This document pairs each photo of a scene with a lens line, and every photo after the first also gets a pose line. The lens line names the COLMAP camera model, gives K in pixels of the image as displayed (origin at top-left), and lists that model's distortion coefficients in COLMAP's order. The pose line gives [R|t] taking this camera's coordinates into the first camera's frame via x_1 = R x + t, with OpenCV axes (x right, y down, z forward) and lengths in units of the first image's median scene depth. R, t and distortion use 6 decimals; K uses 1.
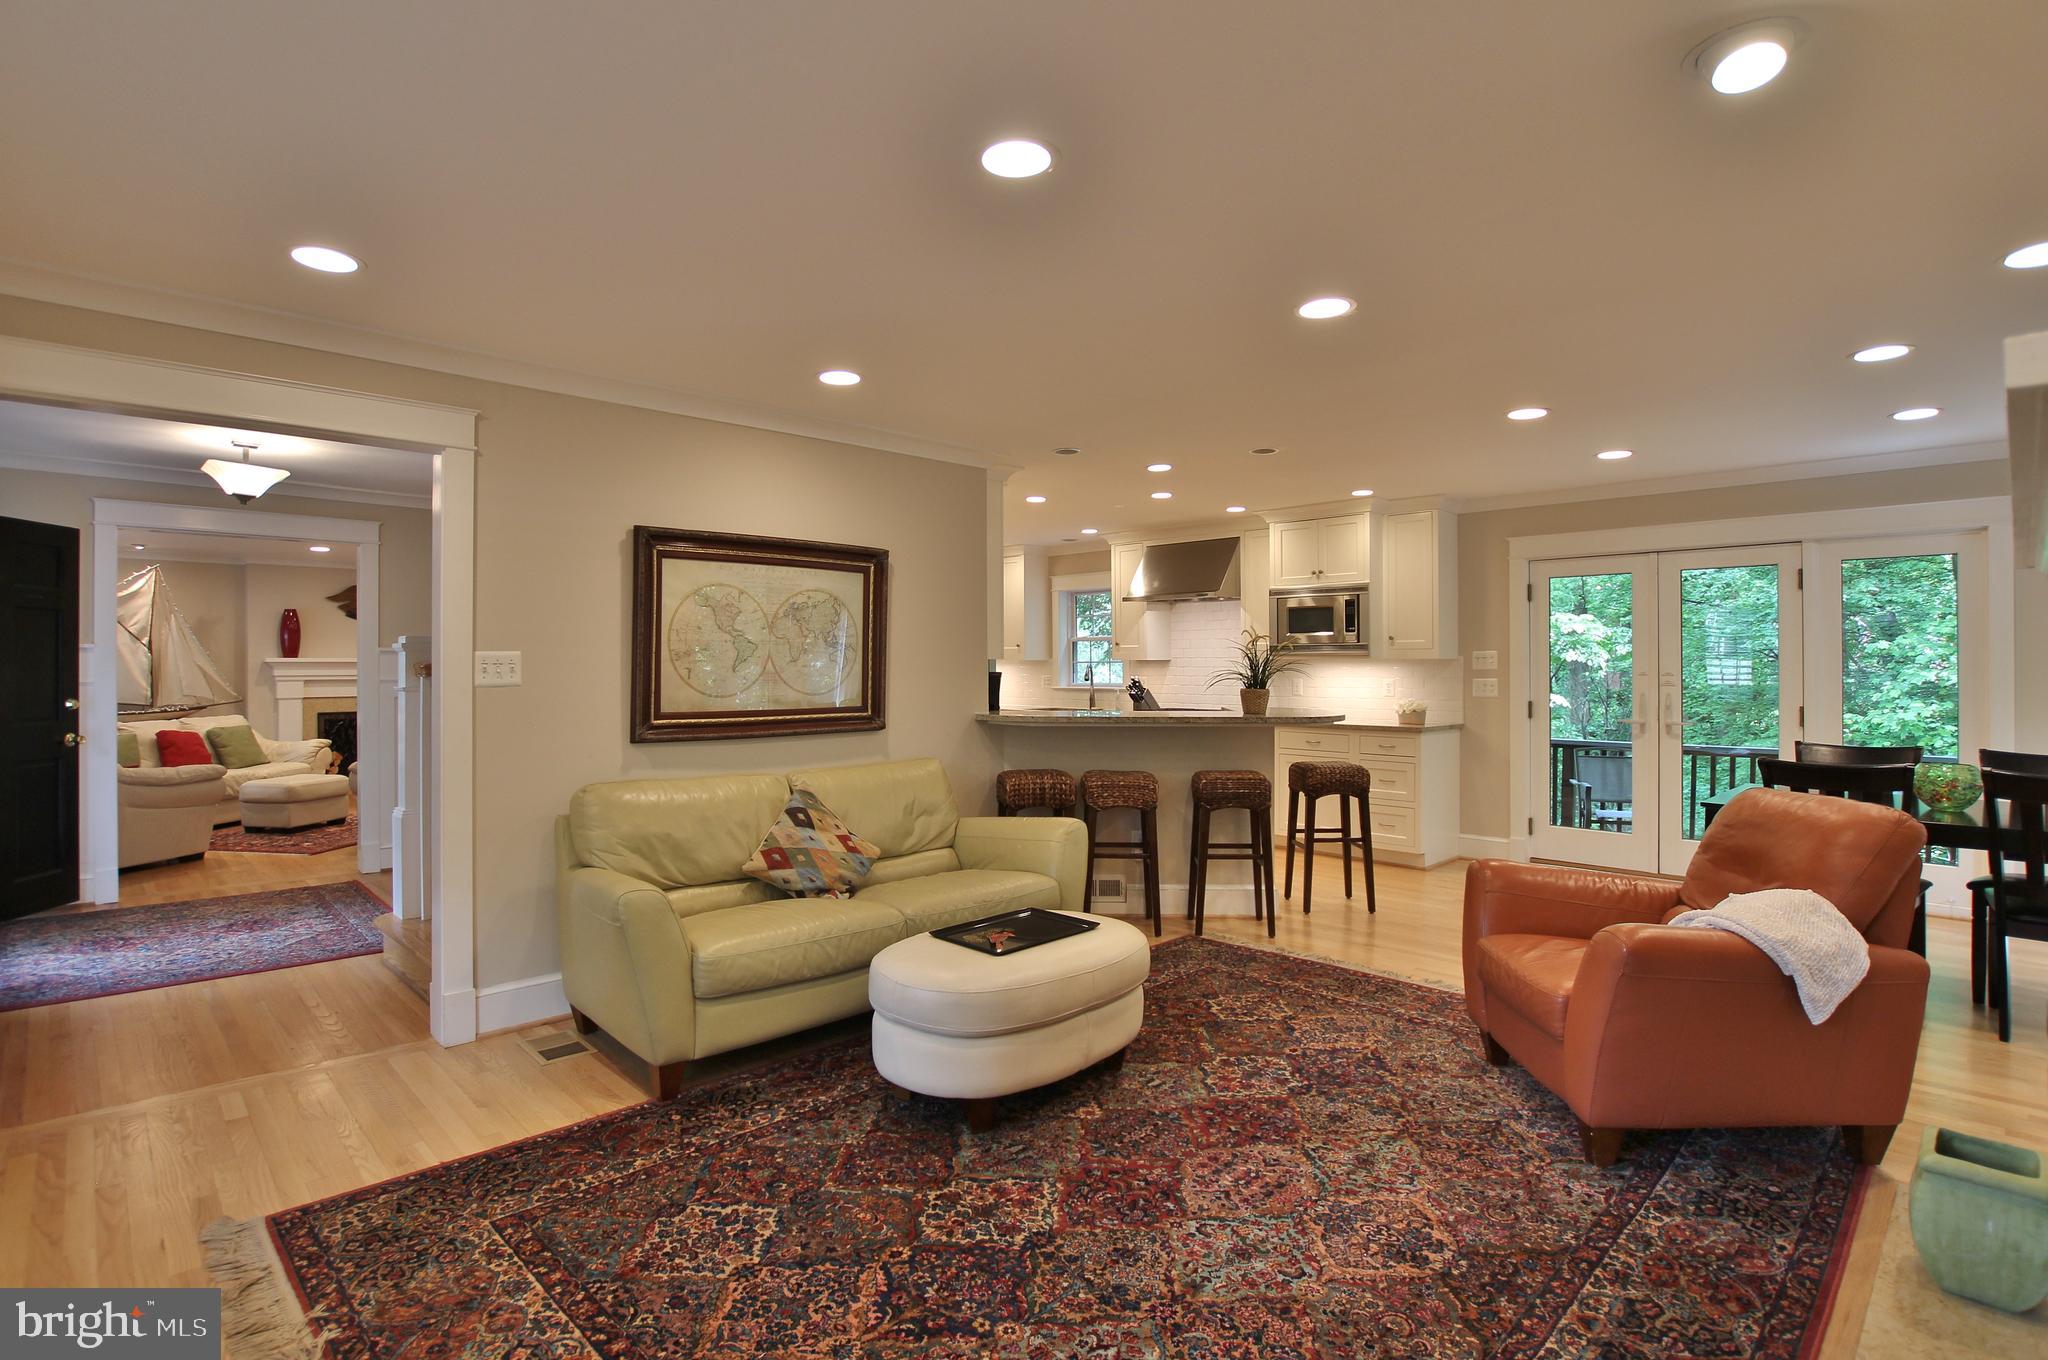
lens RADIAL K [[999.9, 0, 1012.7], [0, 999.9, 662.0], [0, 0, 1]] dist [-0.026164, -0.001032]
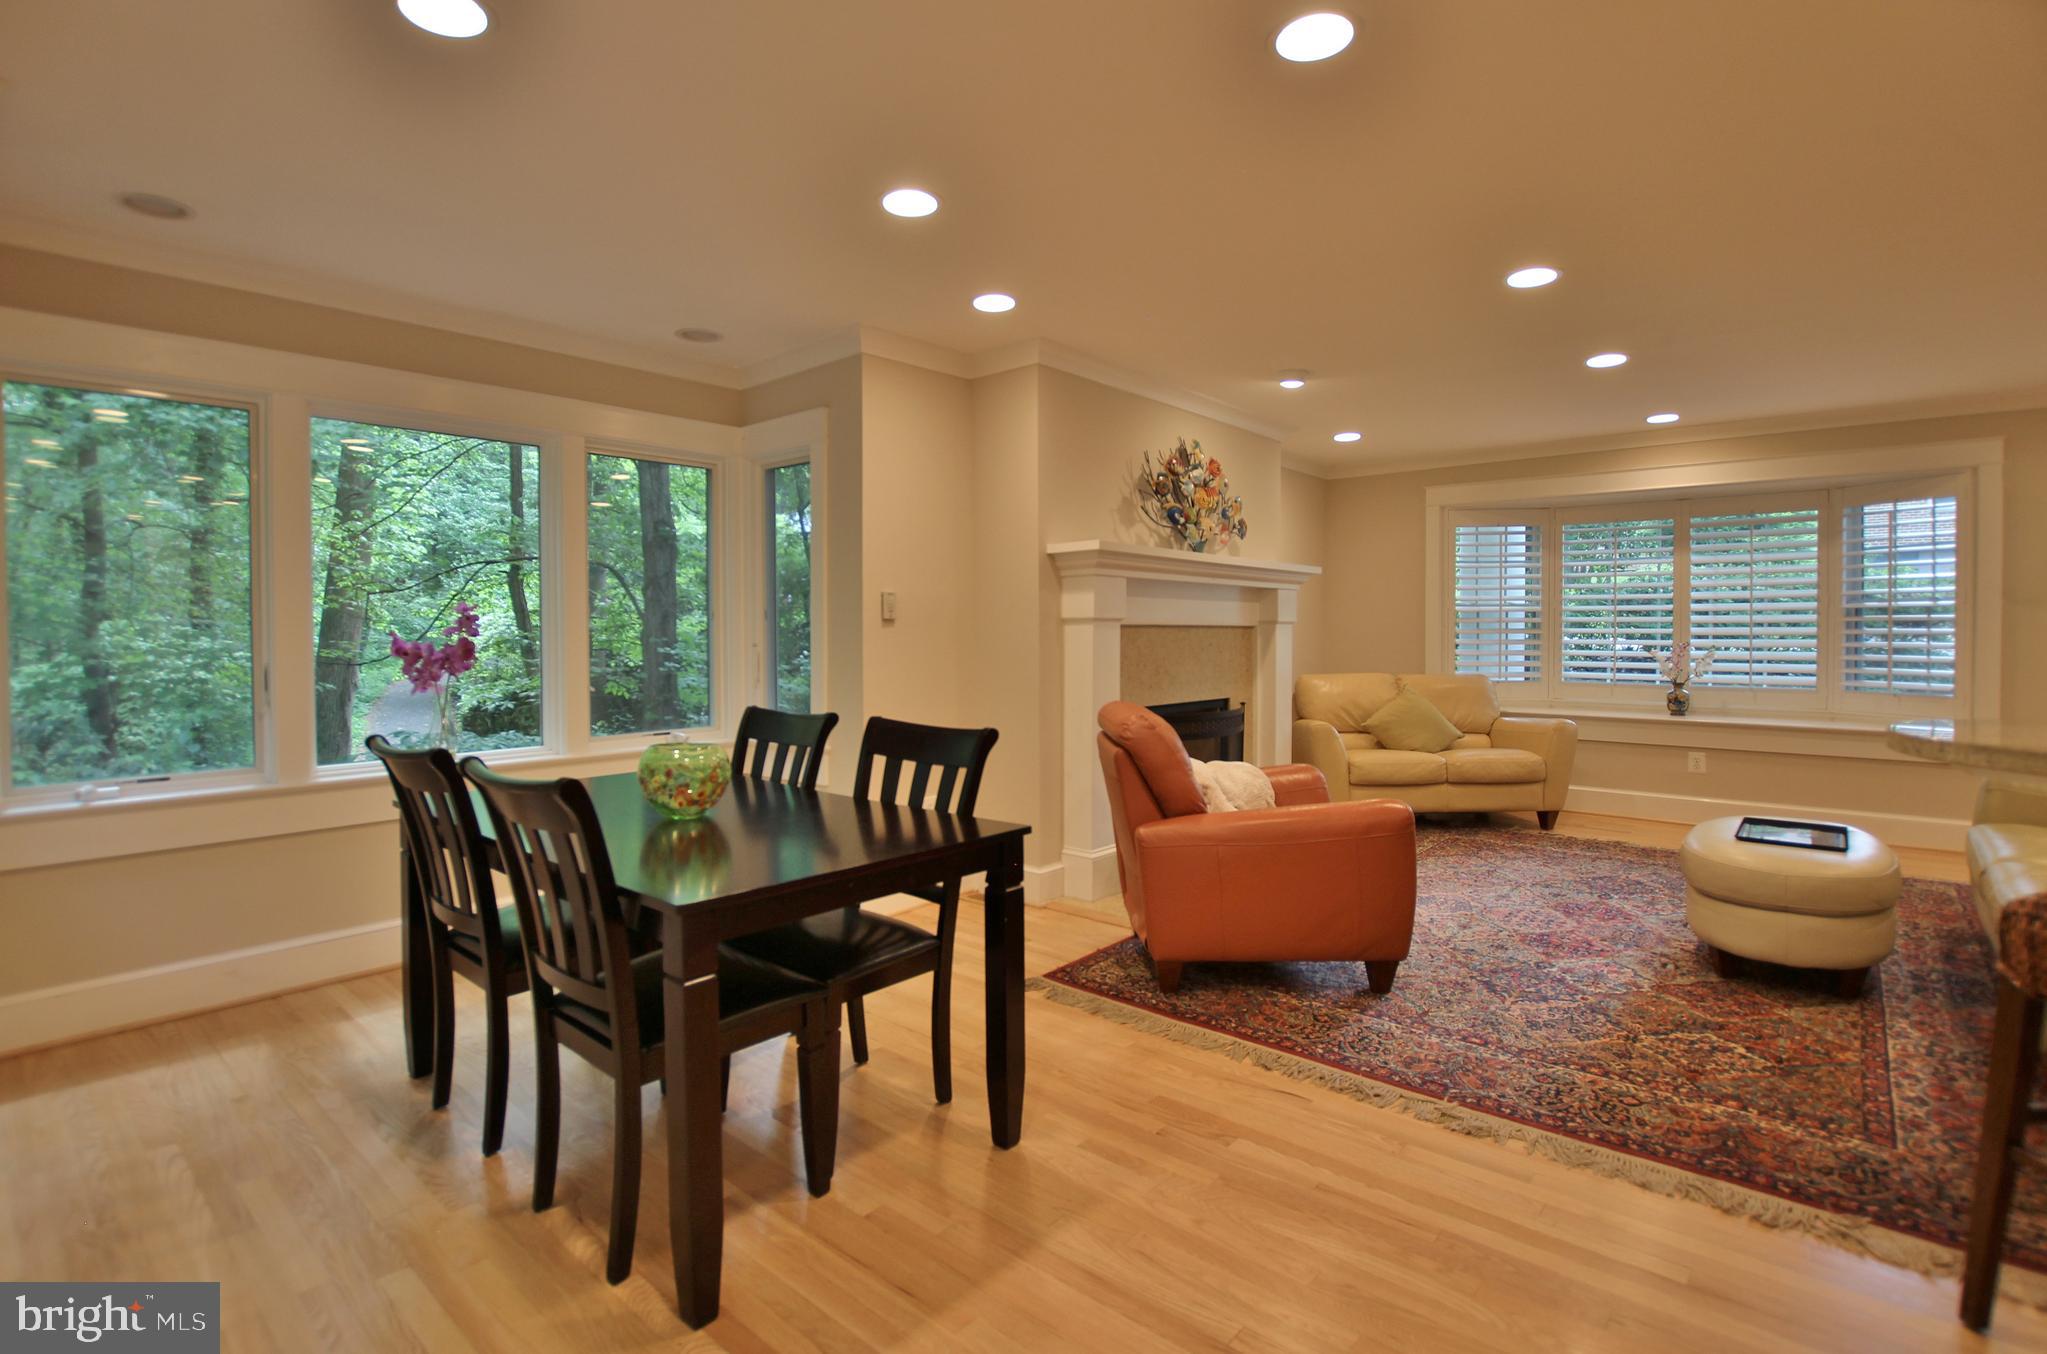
lens RADIAL K [[979.7, 0, 1003.9], [0, 979.7, 647.2], [0, 0, 1]] dist [-0.027228, 0.000084]
pose [[-0.996934, 0.003608, -0.078160, 0.773041], [0.002276, 0.999851, 0.017127, 0.029828], [0.078210, 0.016897, -0.996794, 1.592450]]
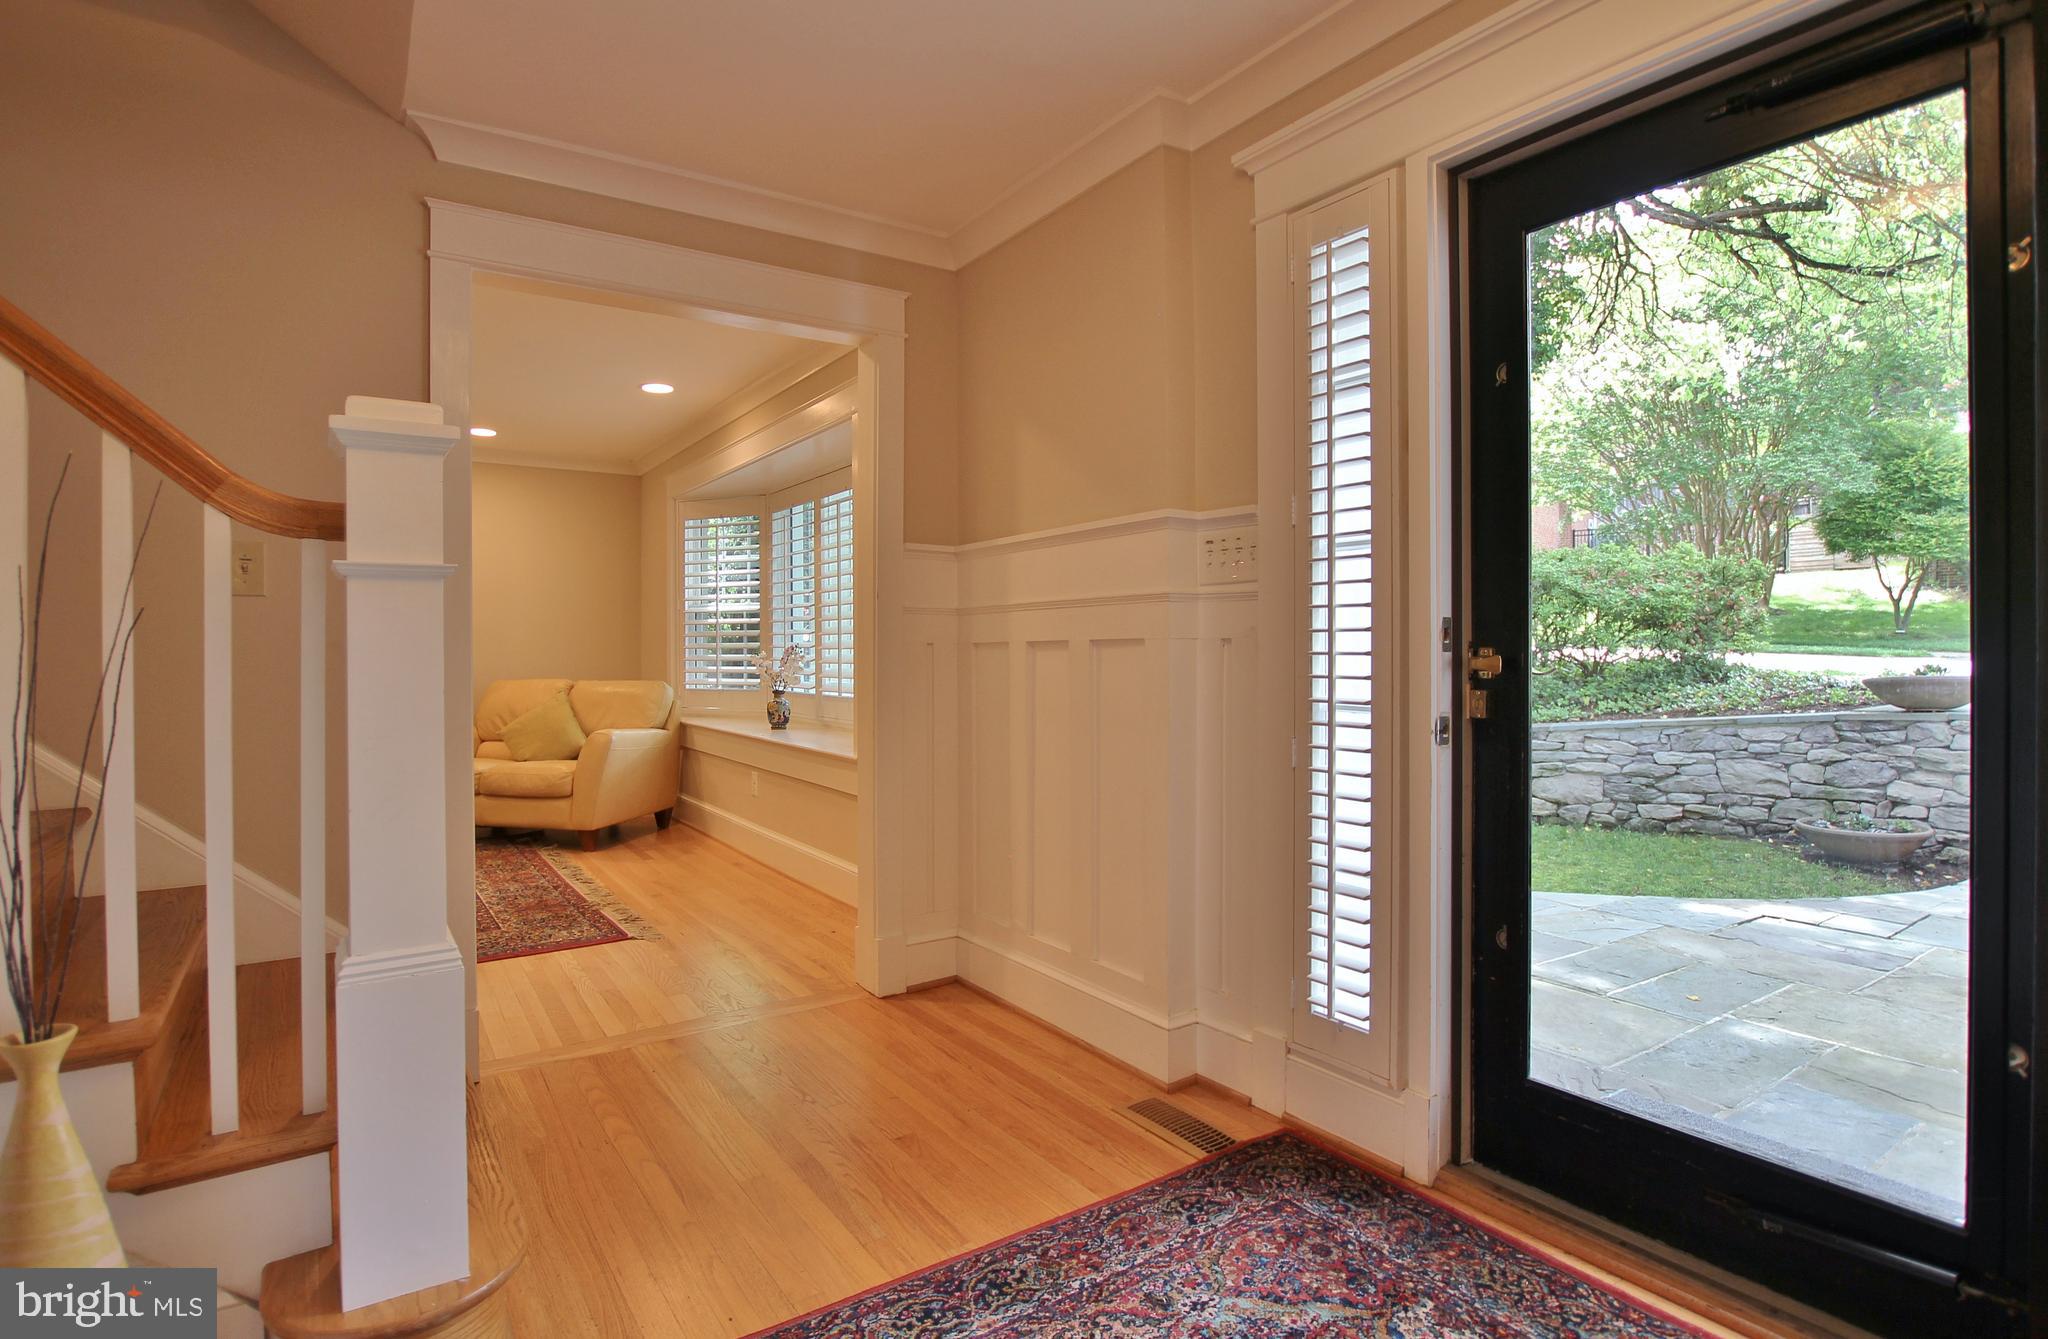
lens RADIAL K [[1024.2, 0, 1003.4], [0, 1024.2, 648.8], [0, 0, 1]] dist [-0.022846, -0.000340]
pose [[-0.982470, 0.007239, 0.186281, -0.973876], [0.007503, 0.999972, 0.000713, 0.059402], [-0.186270, 0.002098, -0.982496, 1.462588]]
